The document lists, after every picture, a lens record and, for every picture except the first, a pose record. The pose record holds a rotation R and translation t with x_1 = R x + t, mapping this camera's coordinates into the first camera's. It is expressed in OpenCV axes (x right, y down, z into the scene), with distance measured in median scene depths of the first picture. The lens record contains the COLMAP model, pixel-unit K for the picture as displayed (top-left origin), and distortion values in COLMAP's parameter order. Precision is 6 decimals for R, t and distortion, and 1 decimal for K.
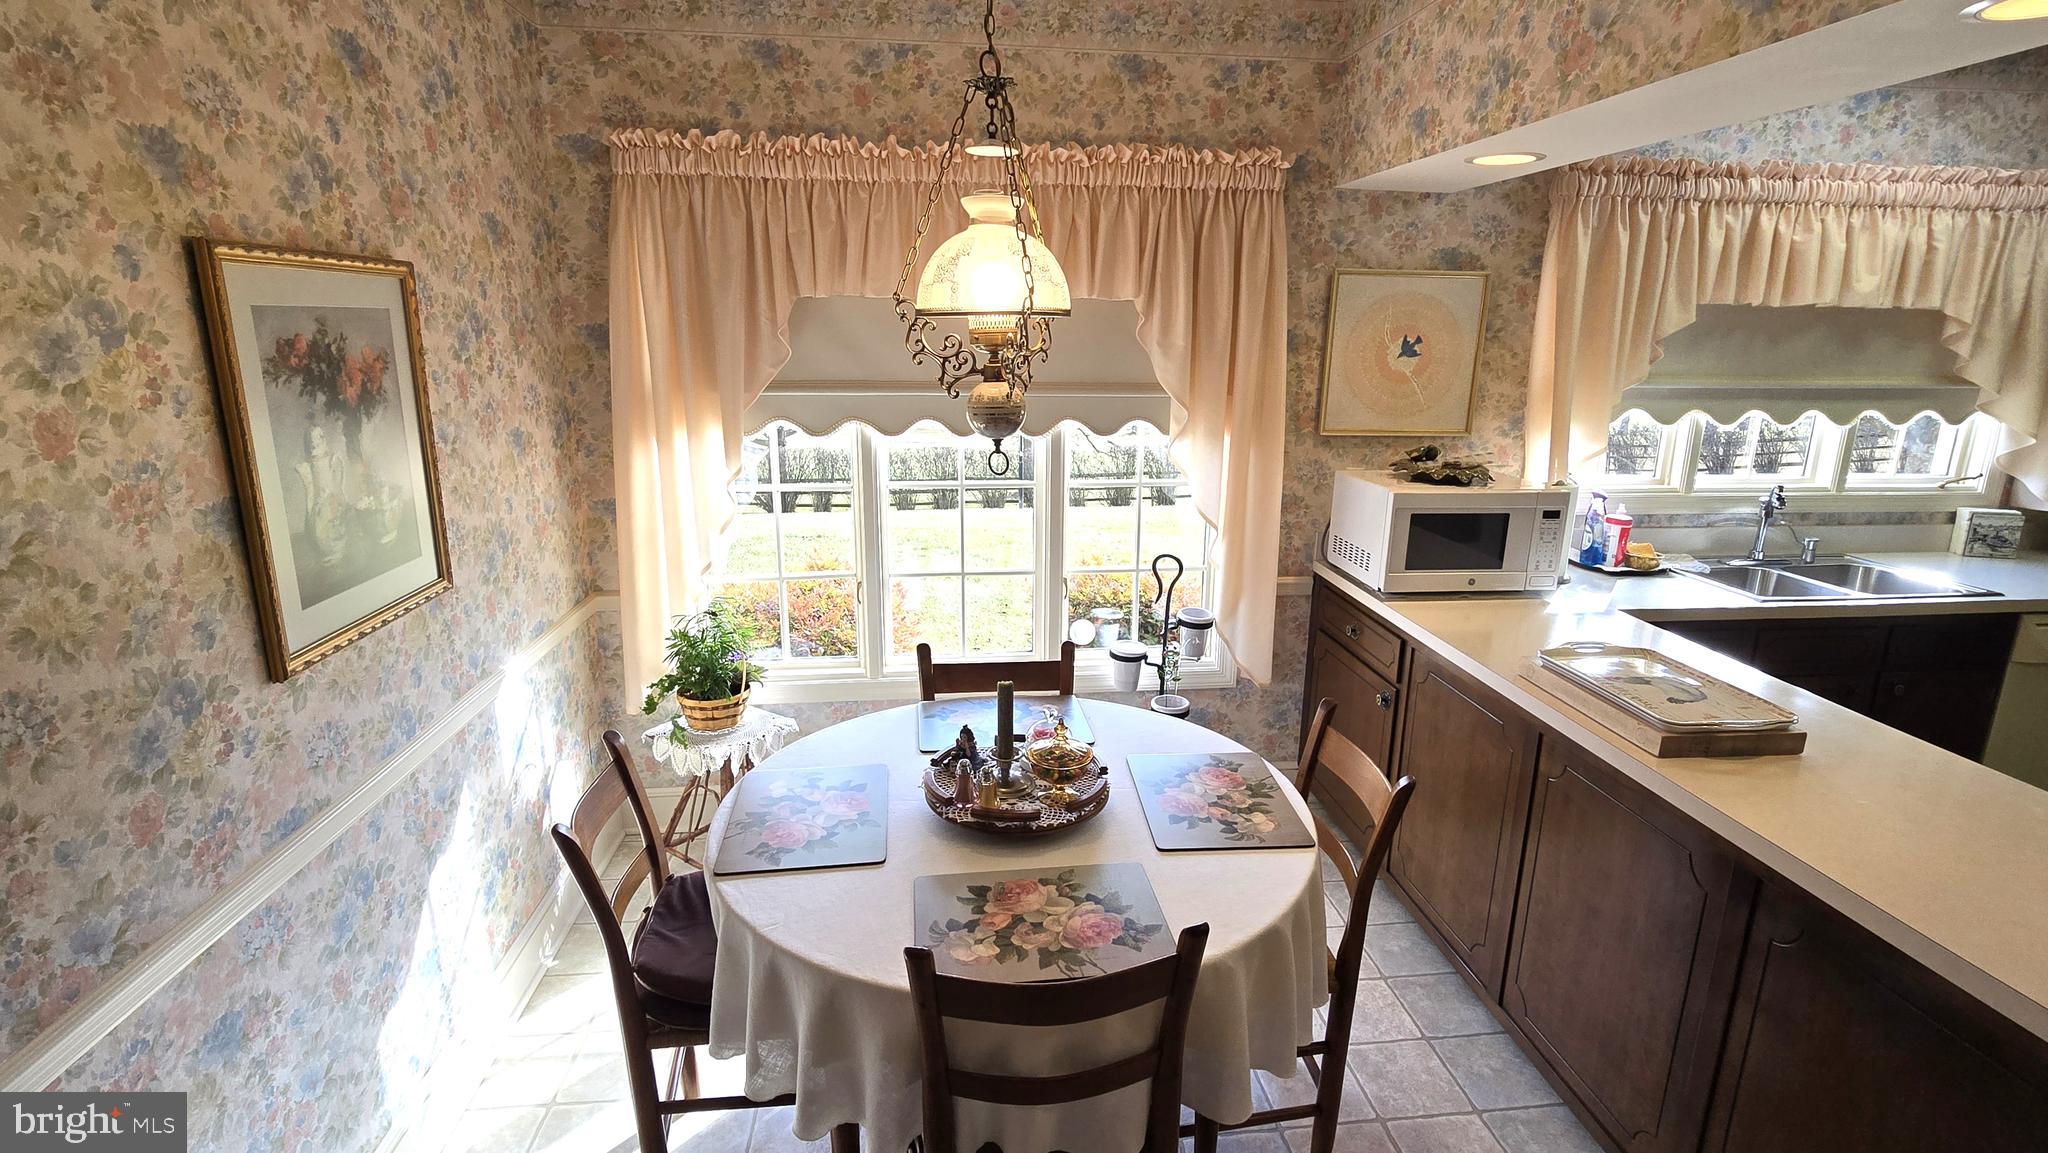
lens RADIAL K [[946.2, 0, 1040.4], [0, 946.2, 561.5], [0, 0, 1]] dist [-0.001853, 0.001538]
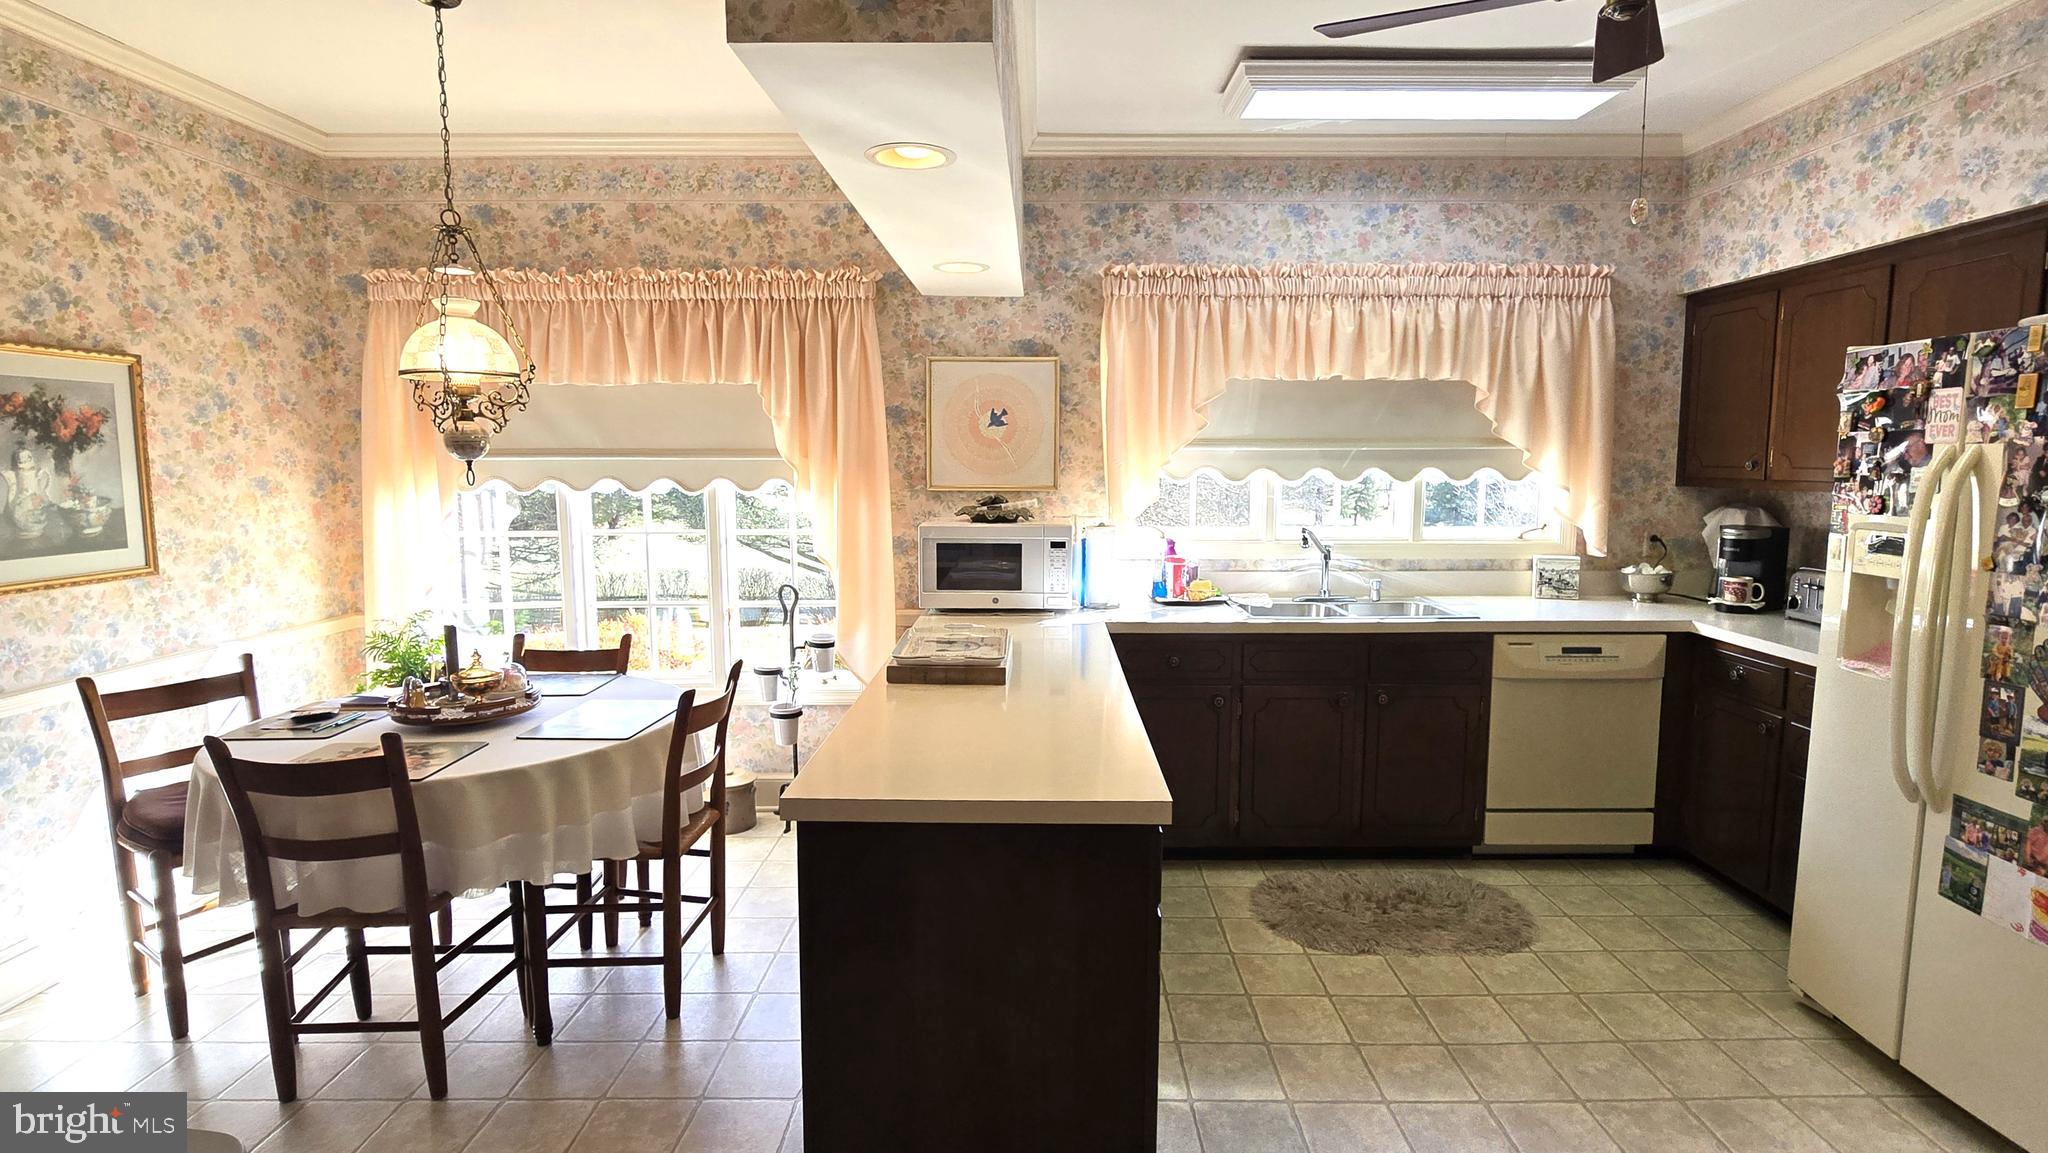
lens RADIAL K [[988.0, 0, 1069.5], [0, 988.0, 574.3], [0, 0, 1]] dist [-0.005623, 0.001521]
pose [[0.994168, -0.000383, -0.107841, 0.656144], [-0.013498, 0.991687, -0.127961, 0.142912], [0.106993, 0.128671, 0.985899, -0.235429]]
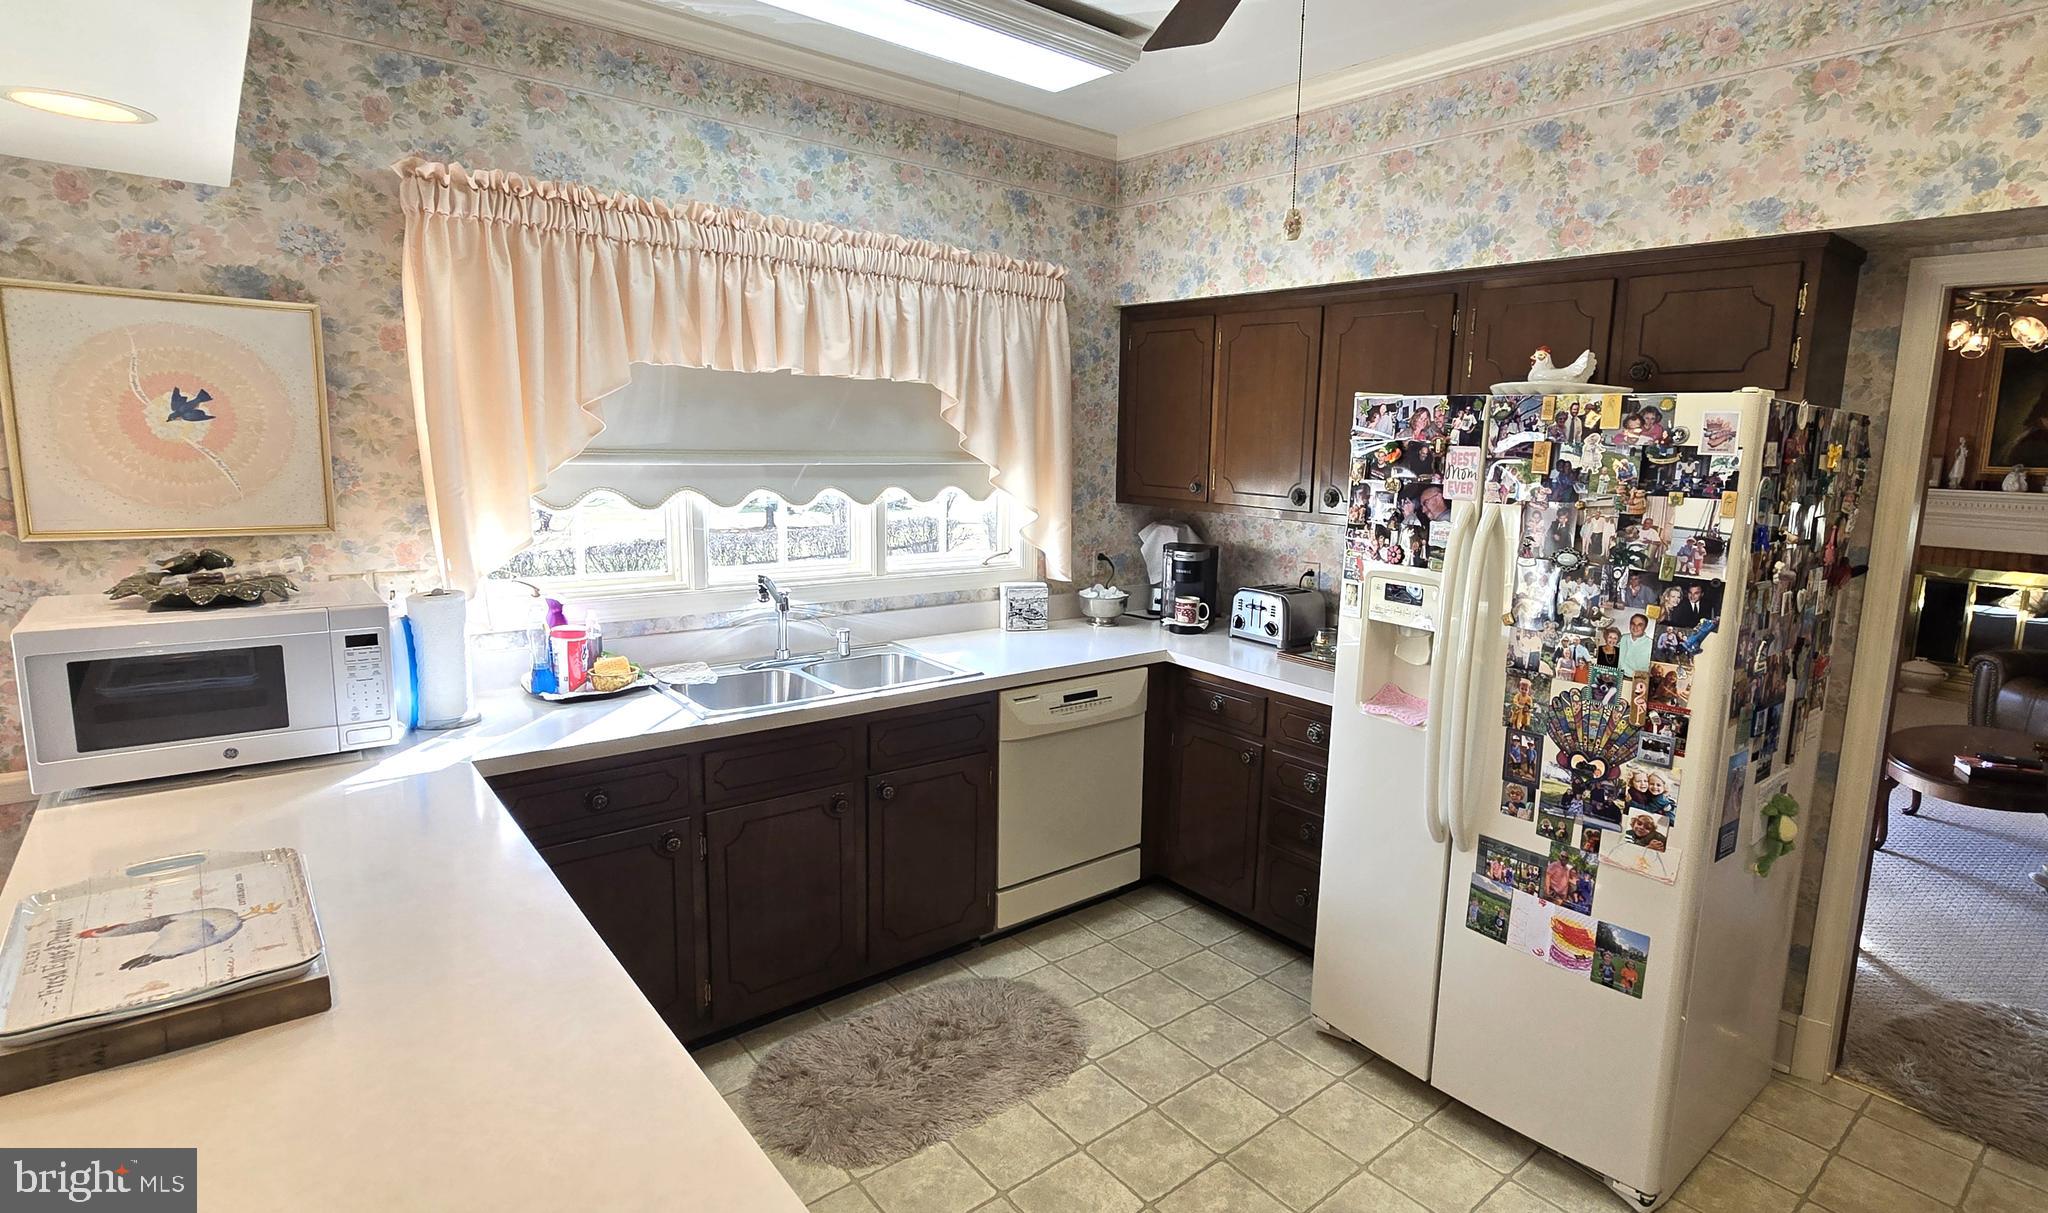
lens RADIAL K [[997.1, 0, 1090.3], [0, 997.1, 597.0], [0, 0, 1]] dist [-0.006009, -0.002103]
pose [[0.832160, -0.076270, 0.549265, 0.556940], [0.113437, 0.992964, -0.033982, 0.004685], [-0.542809, 0.090585, 0.834957, 0.082164]]
